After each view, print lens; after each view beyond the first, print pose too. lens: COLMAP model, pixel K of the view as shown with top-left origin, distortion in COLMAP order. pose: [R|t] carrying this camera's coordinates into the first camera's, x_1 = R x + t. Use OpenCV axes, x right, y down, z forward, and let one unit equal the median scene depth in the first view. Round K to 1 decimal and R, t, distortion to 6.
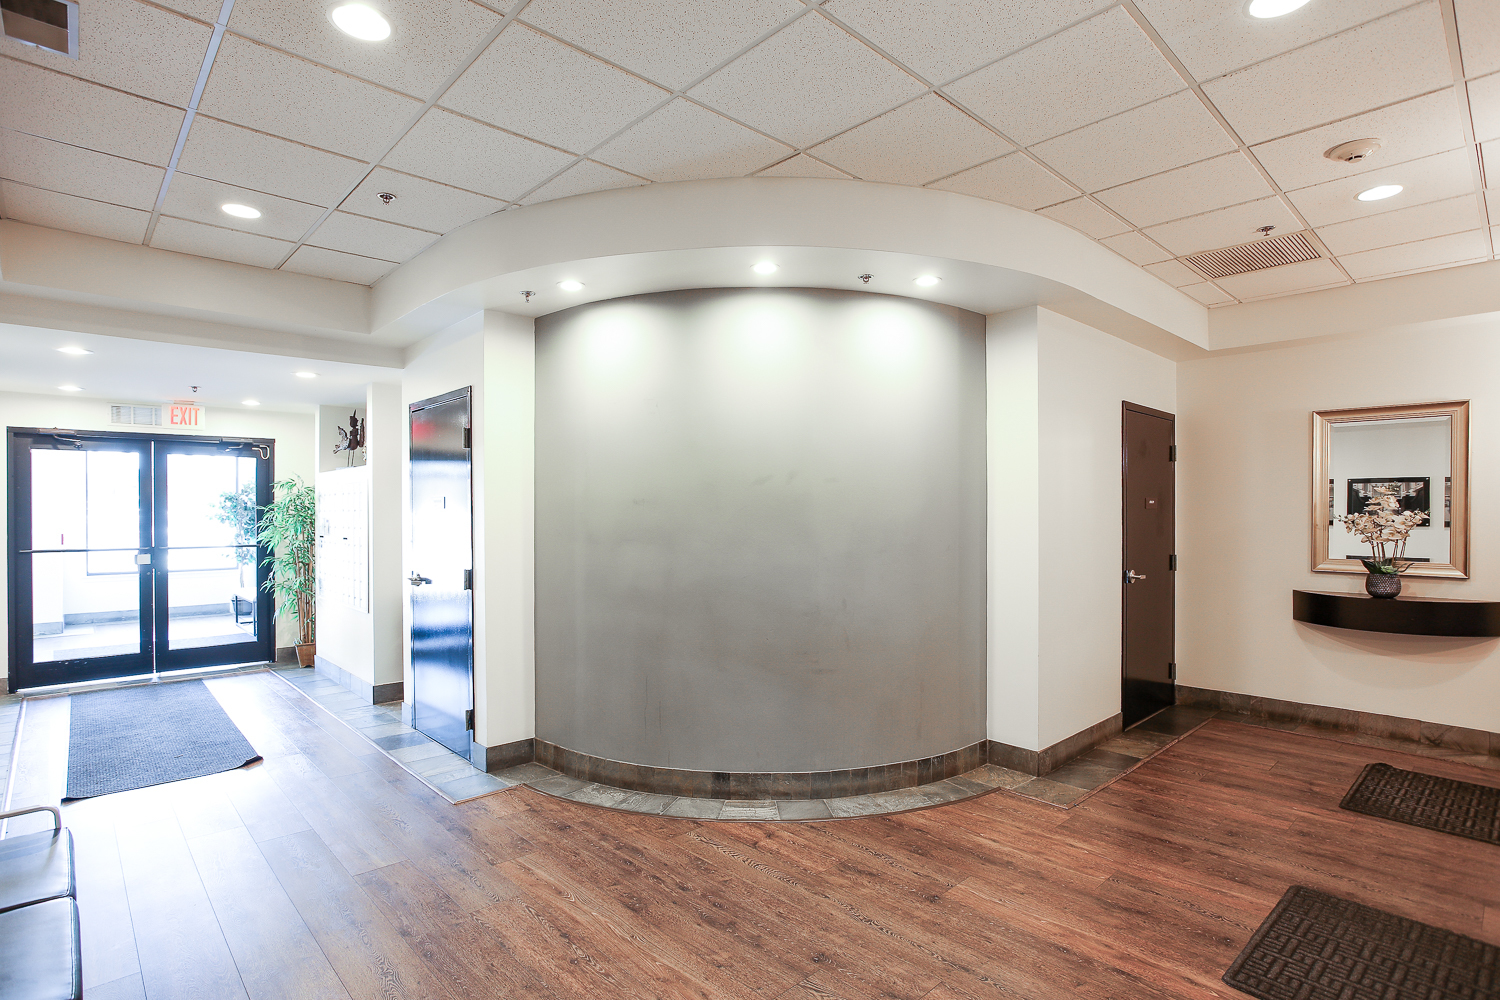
lens RADIAL K [[766.9, 0, 747.6], [0, 766.9, 510.5], [0, 0, 1]] dist [-0.040989, 0.018358]
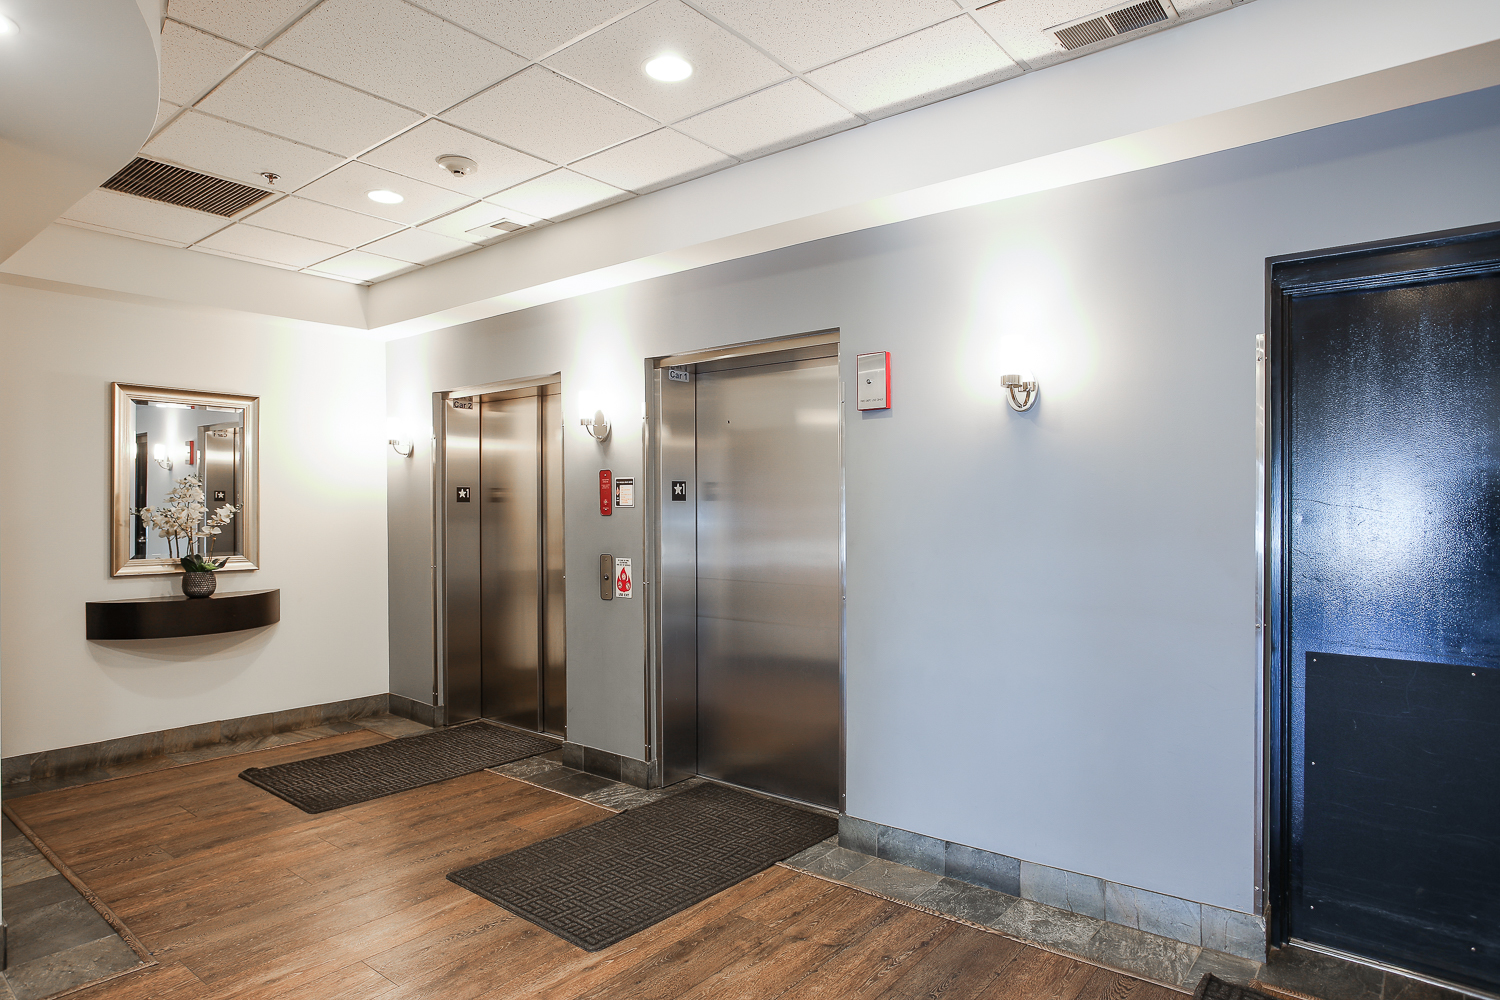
lens RADIAL K [[859.7, 0, 747.0], [0, 859.7, 502.0], [0, 0, 1]] dist [0.005026, 0.002464]
pose [[-0.128240, 0.007446, 0.991715, -0.301624], [-0.002304, 0.999967, -0.007806, 0.005725], [-0.991740, -0.003285, -0.128219, 0.486021]]
